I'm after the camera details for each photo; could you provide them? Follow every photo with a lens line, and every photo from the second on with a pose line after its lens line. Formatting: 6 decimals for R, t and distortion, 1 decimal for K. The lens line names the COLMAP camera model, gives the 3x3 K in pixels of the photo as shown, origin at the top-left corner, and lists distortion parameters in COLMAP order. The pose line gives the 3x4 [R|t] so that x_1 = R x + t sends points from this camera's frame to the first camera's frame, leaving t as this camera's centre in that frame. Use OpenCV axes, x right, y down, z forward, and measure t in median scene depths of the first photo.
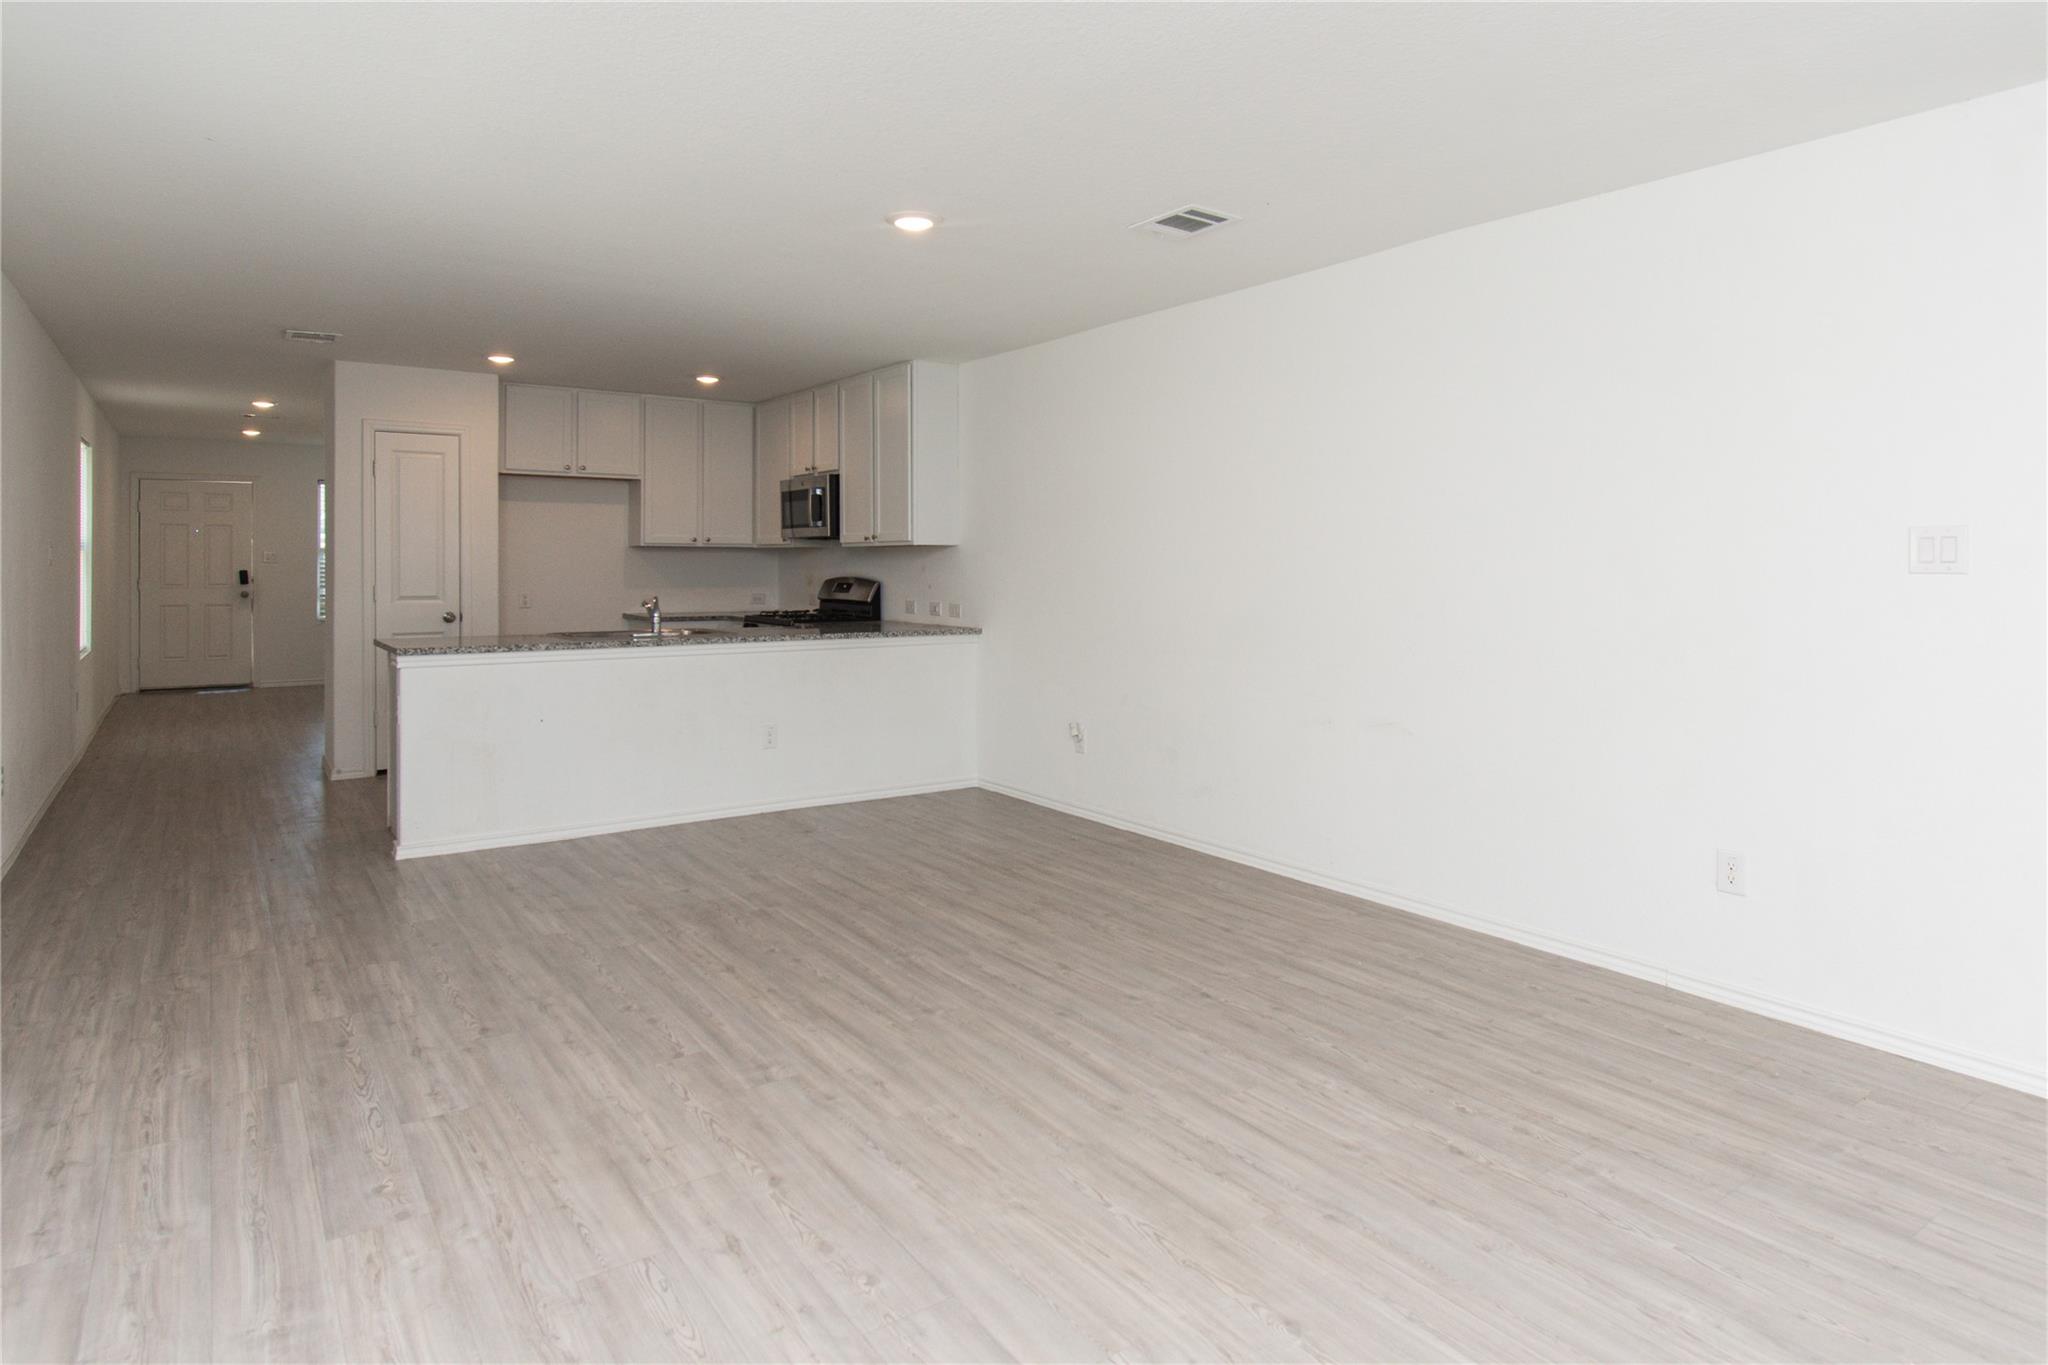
lens RADIAL K [[1156.3, 0, 1000.5], [0, 1156.3, 608.8], [0, 0, 1]] dist [0.004698, -0.001796]
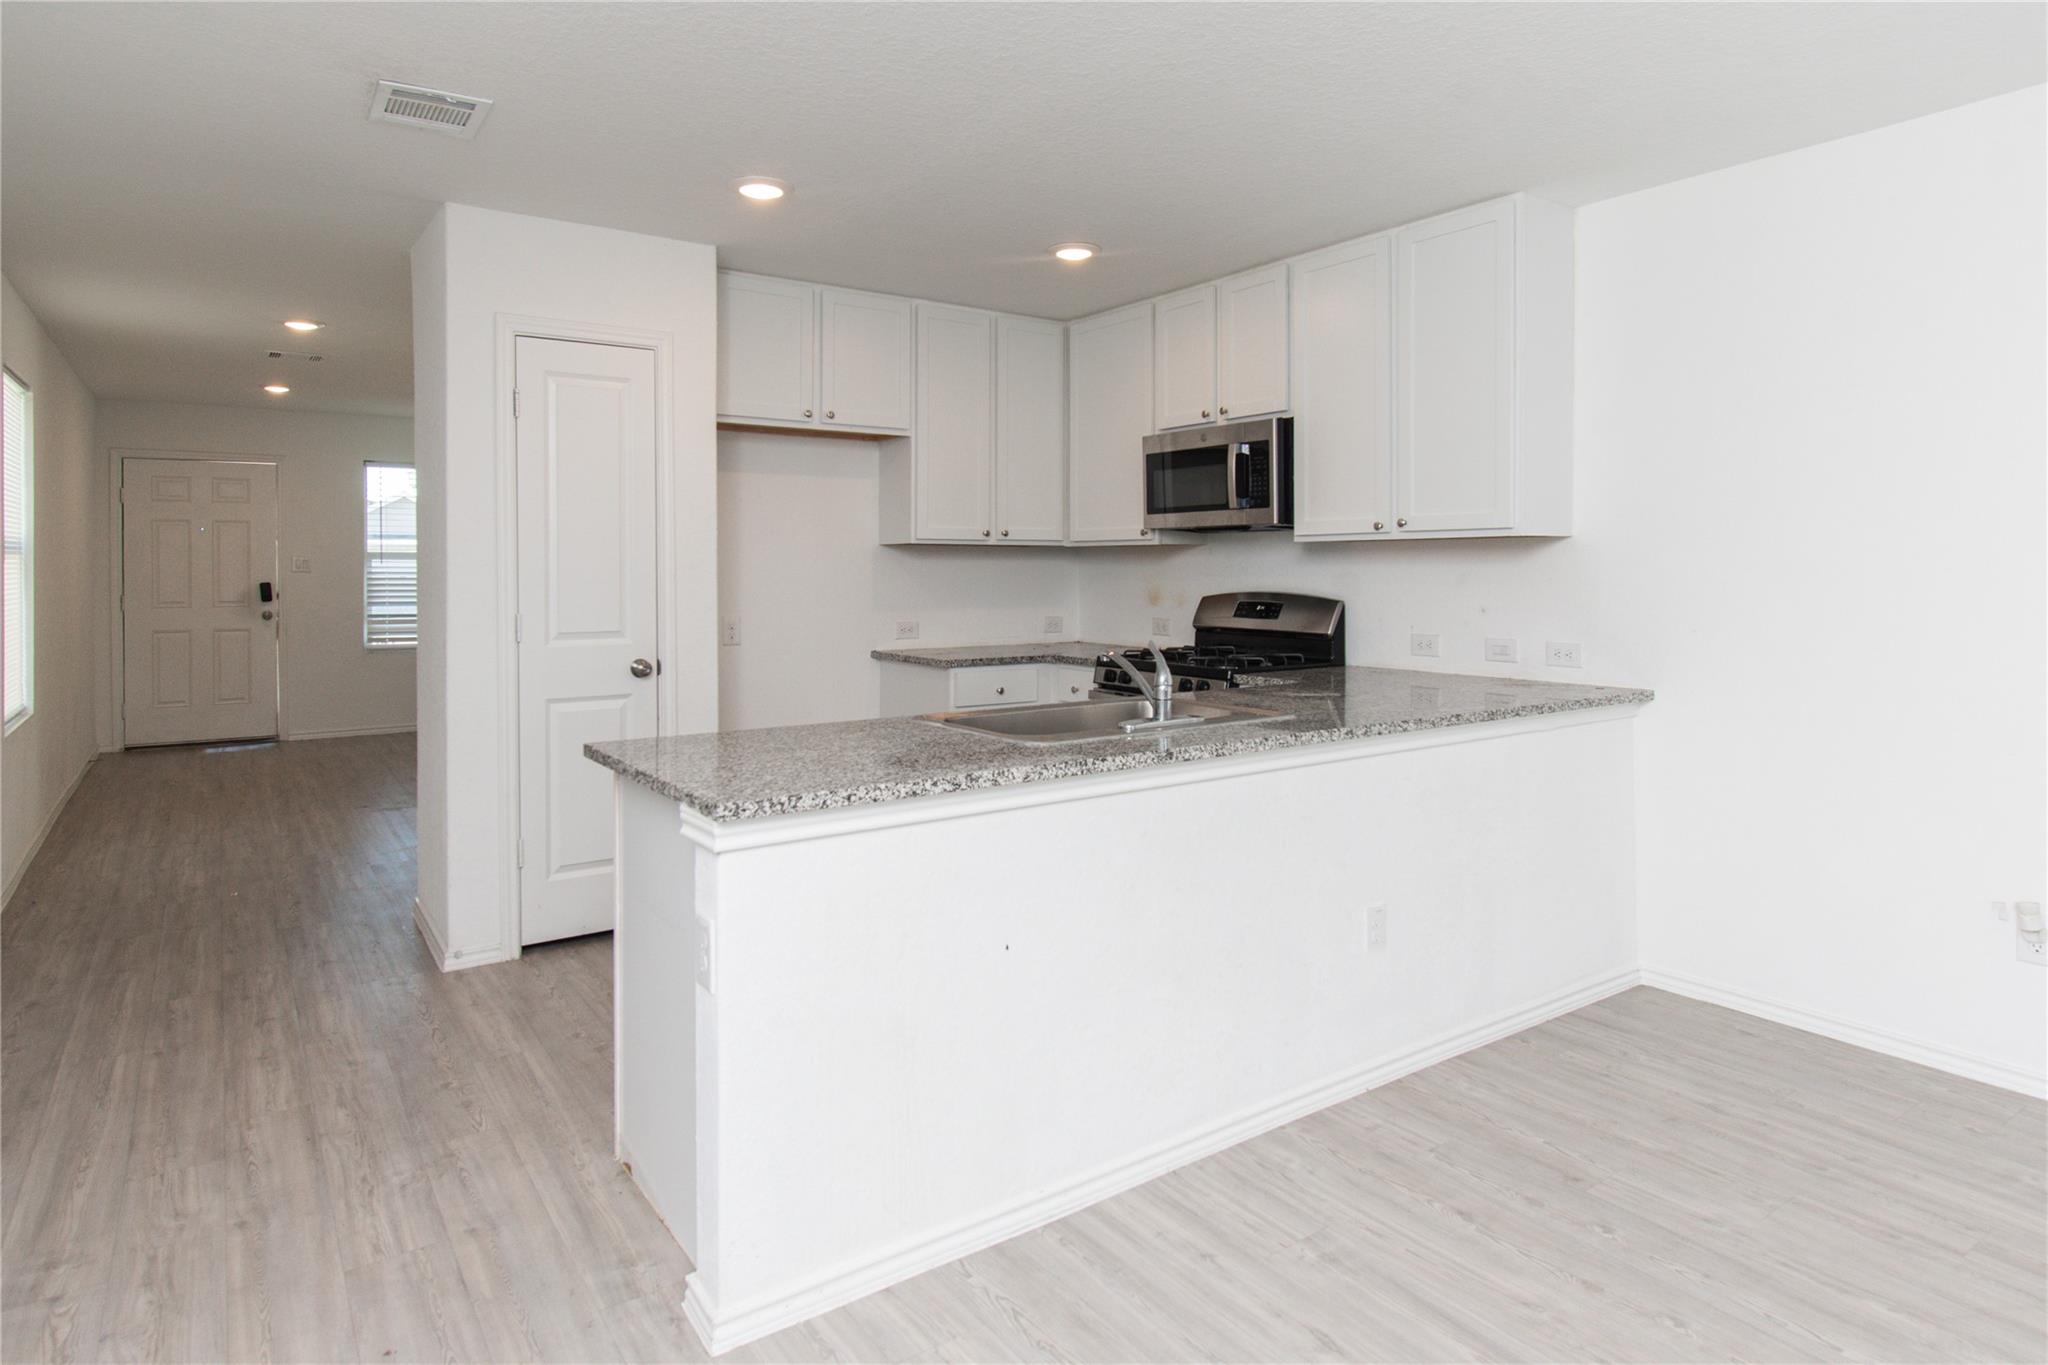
lens RADIAL K [[1156.3, 0, 998.5], [0, 1156.3, 619.8], [0, 0, 1]] dist [0.004698, -0.001796]
pose [[0.999972, -0.003091, -0.006813, -0.269548], [0.003125, 0.999983, 0.004953, -0.017055], [0.006798, -0.004974, 0.999965, 0.394079]]
